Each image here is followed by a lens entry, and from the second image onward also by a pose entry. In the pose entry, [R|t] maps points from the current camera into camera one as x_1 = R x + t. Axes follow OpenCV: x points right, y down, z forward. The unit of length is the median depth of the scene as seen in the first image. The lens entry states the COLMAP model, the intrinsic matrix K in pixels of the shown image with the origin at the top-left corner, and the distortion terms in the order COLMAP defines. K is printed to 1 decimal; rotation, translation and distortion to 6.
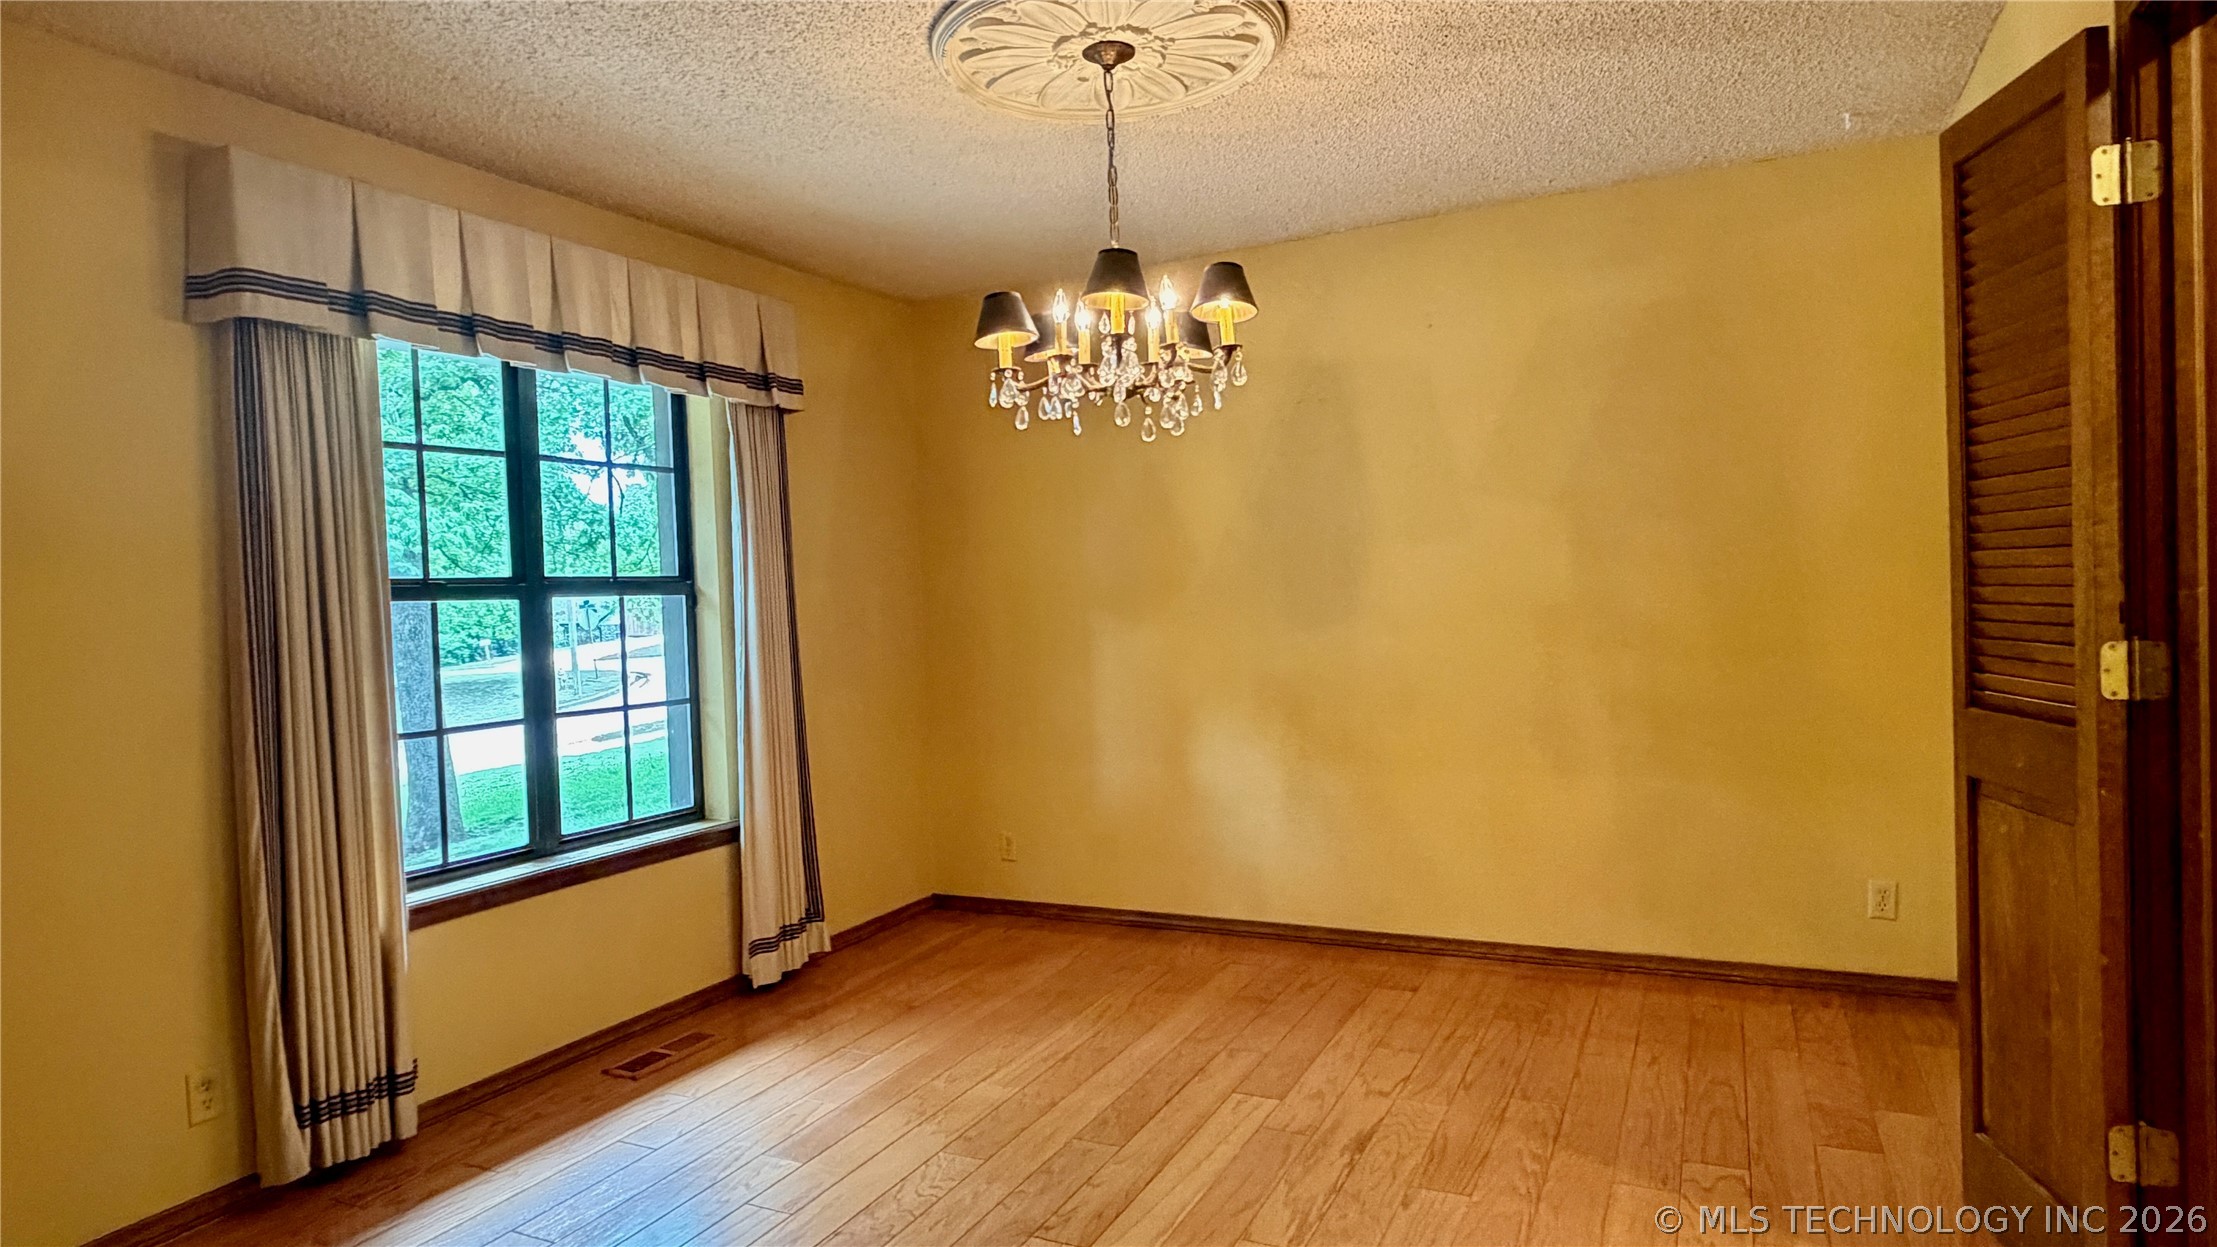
lens RADIAL K [[1260.6, 0, 1108.5], [0, 1260.6, 623.5], [0, 0, 1]] dist [0.022156, -0.000560]
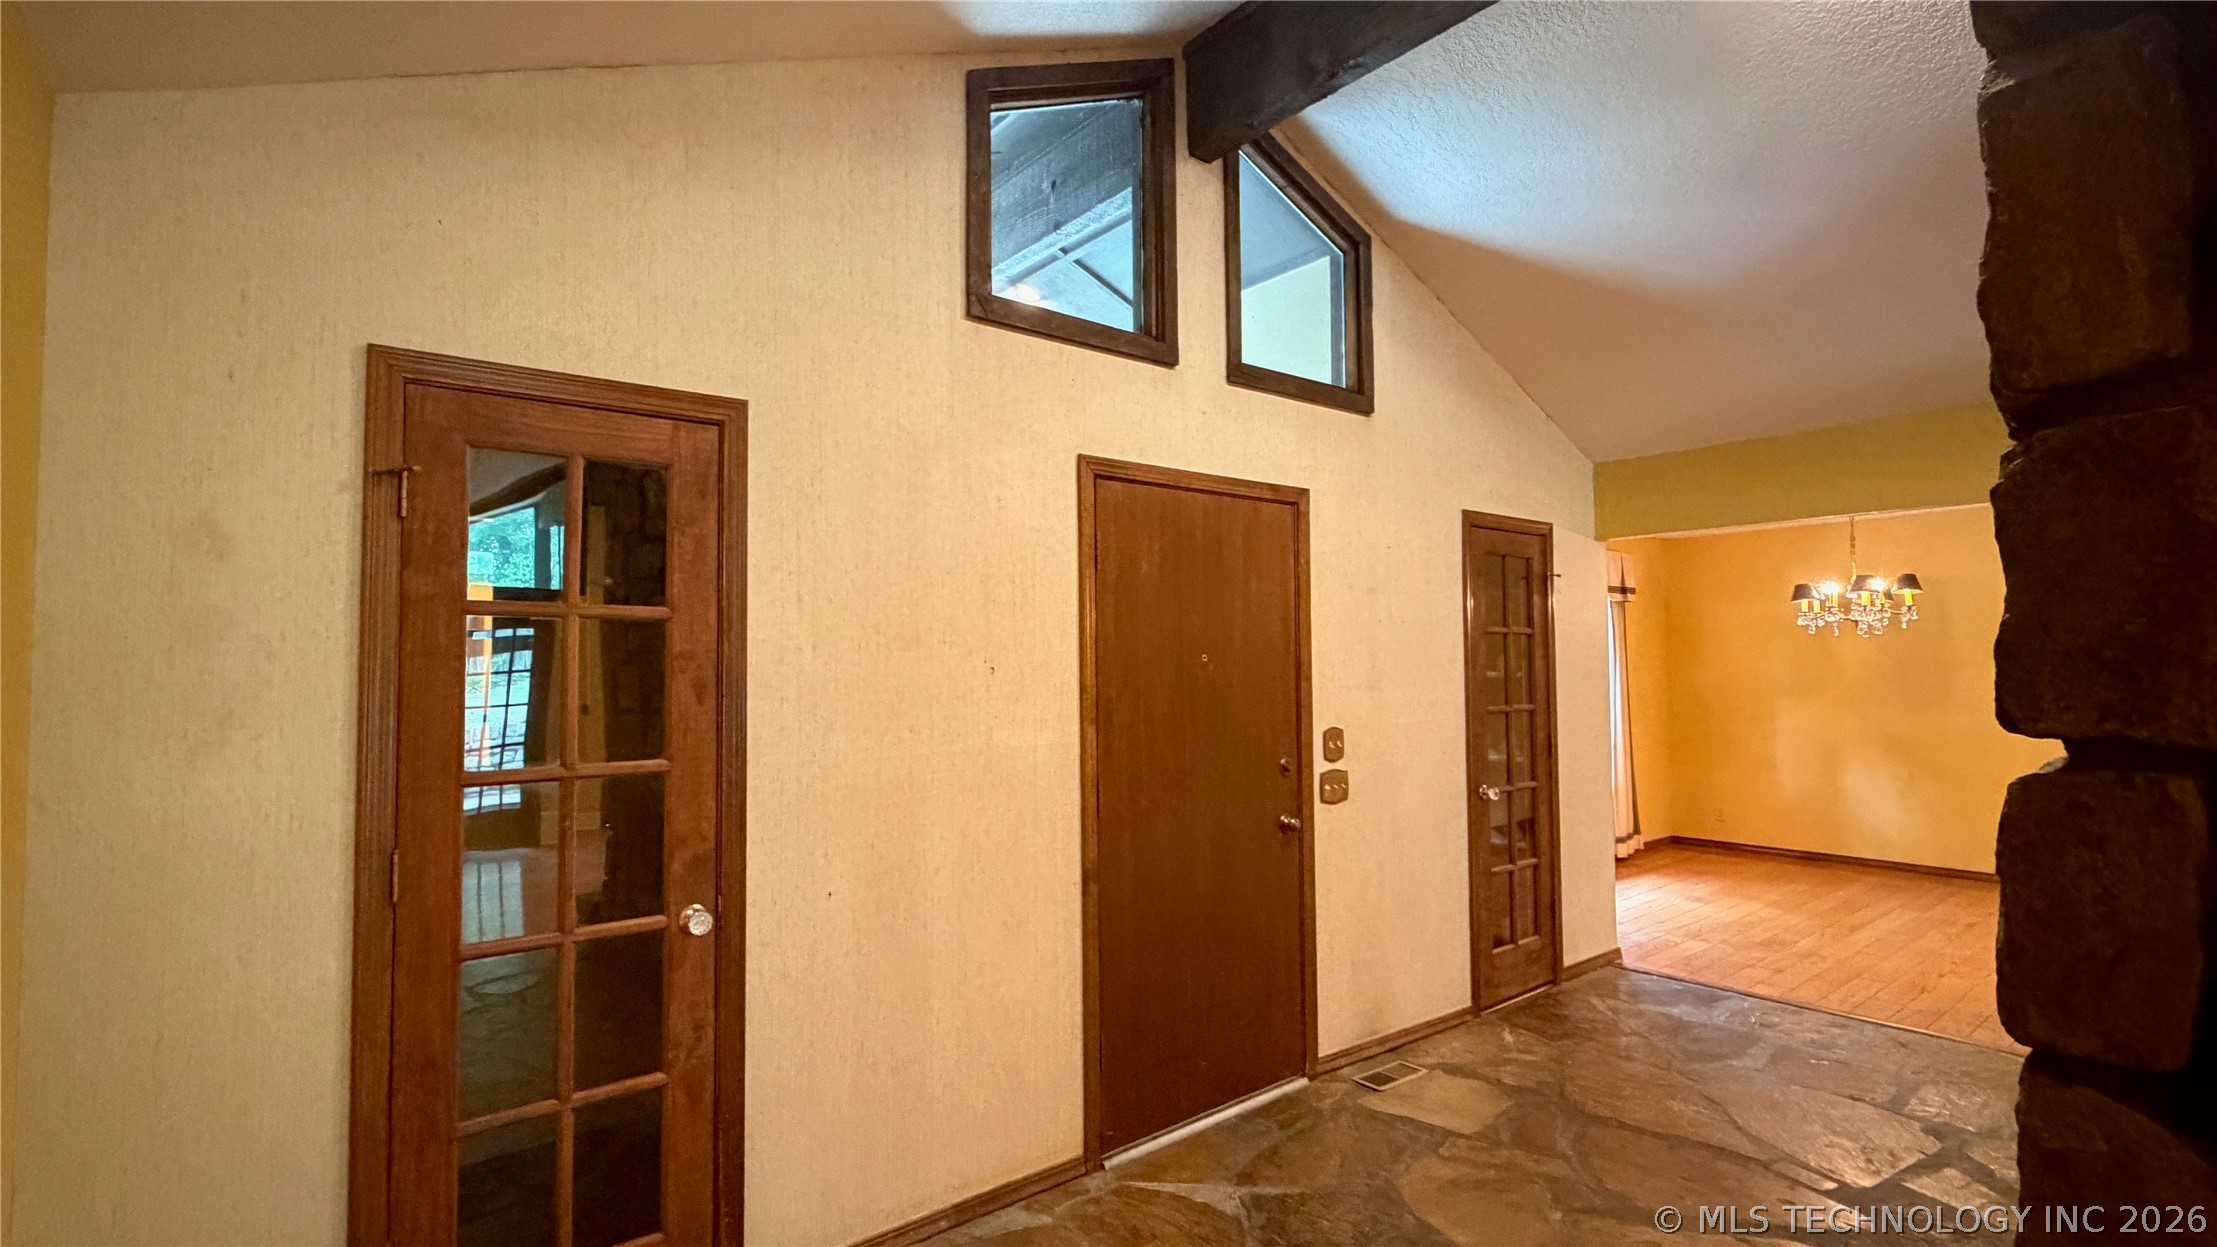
lens RADIAL K [[1021.8, 0, 1108.5], [0, 1021.8, 623.5], [0, 0, 1]] dist [-0.000048, 0.000053]
pose [[0.902680, 0.010159, -0.430193, -0.312710], [-0.033455, 0.998352, -0.046622, -0.015288], [0.429011, 0.056477, 0.901532, -1.039478]]
